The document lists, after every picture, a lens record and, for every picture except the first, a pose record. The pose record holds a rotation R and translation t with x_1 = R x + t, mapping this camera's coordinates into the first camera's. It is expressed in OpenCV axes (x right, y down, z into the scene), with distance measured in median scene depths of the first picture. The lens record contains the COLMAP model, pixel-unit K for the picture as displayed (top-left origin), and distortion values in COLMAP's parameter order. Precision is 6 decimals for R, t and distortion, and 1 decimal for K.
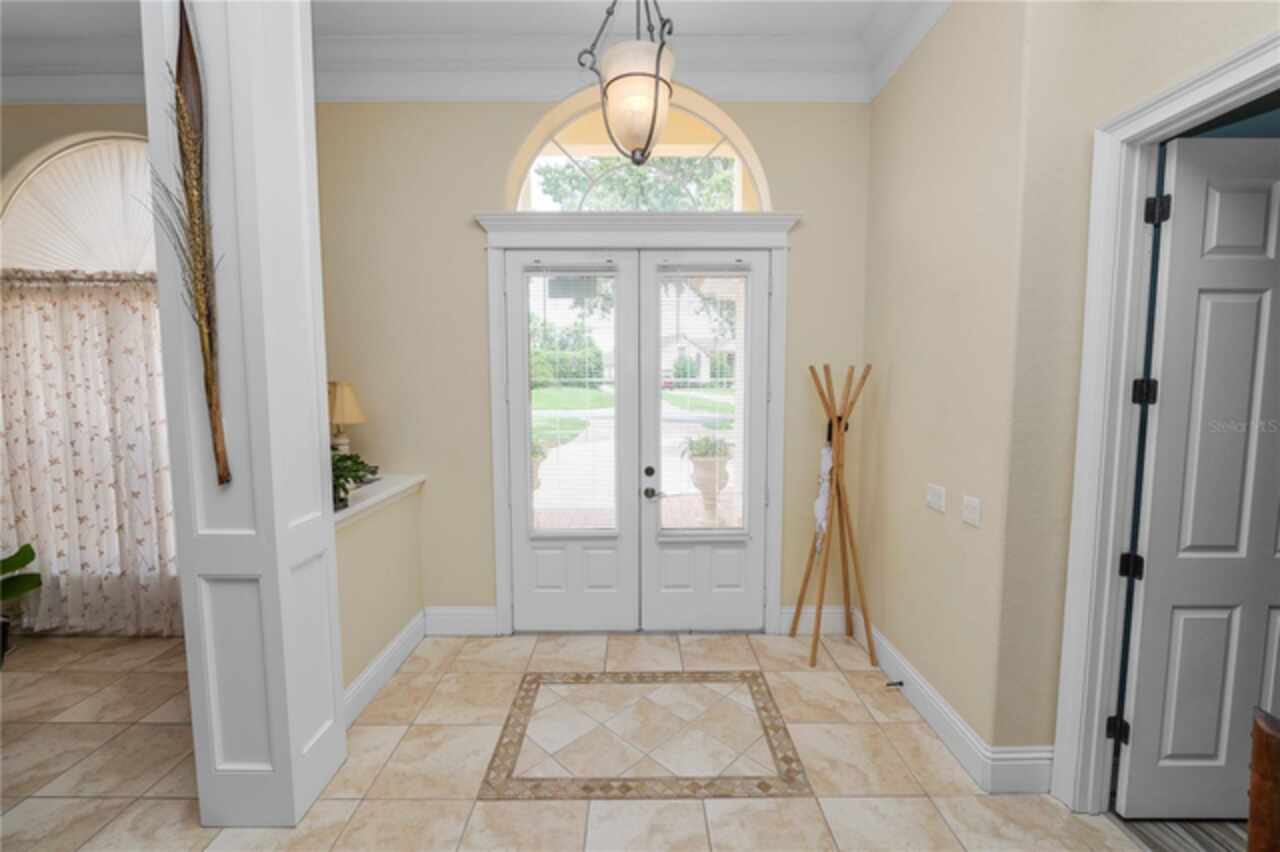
lens RADIAL K [[522.6, 0, 637.5], [0, 522.6, 420.2], [0, 0, 1]] dist [-0.010508, 0.000426]
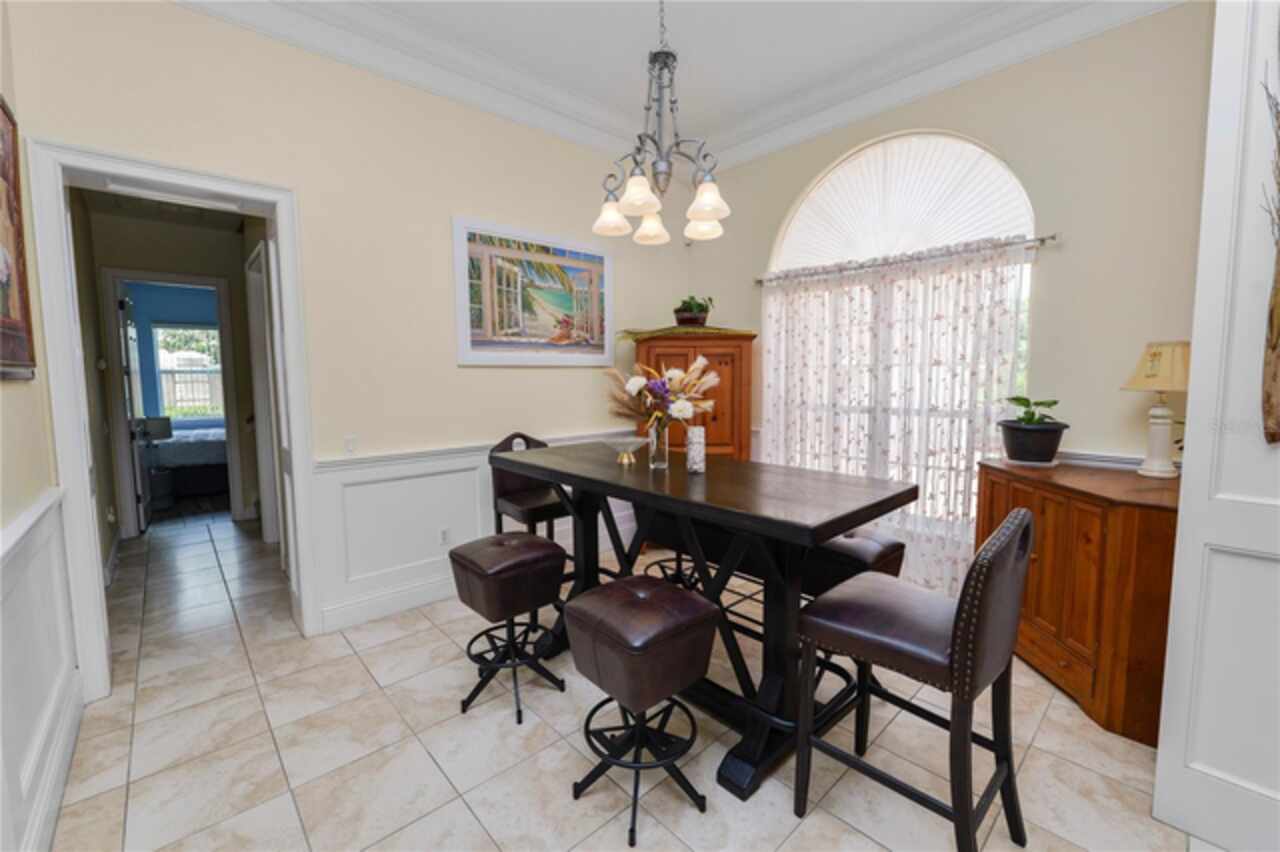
lens RADIAL K [[522.6, 0, 635.6], [0, 522.6, 418.1], [0, 0, 1]] dist [-0.010508, 0.000426]
pose [[0.672340, 0.055230, -0.738180, -0.508467], [-0.049967, 0.998324, 0.029183, 0.063594], [0.738555, 0.017264, 0.673973, -0.178785]]
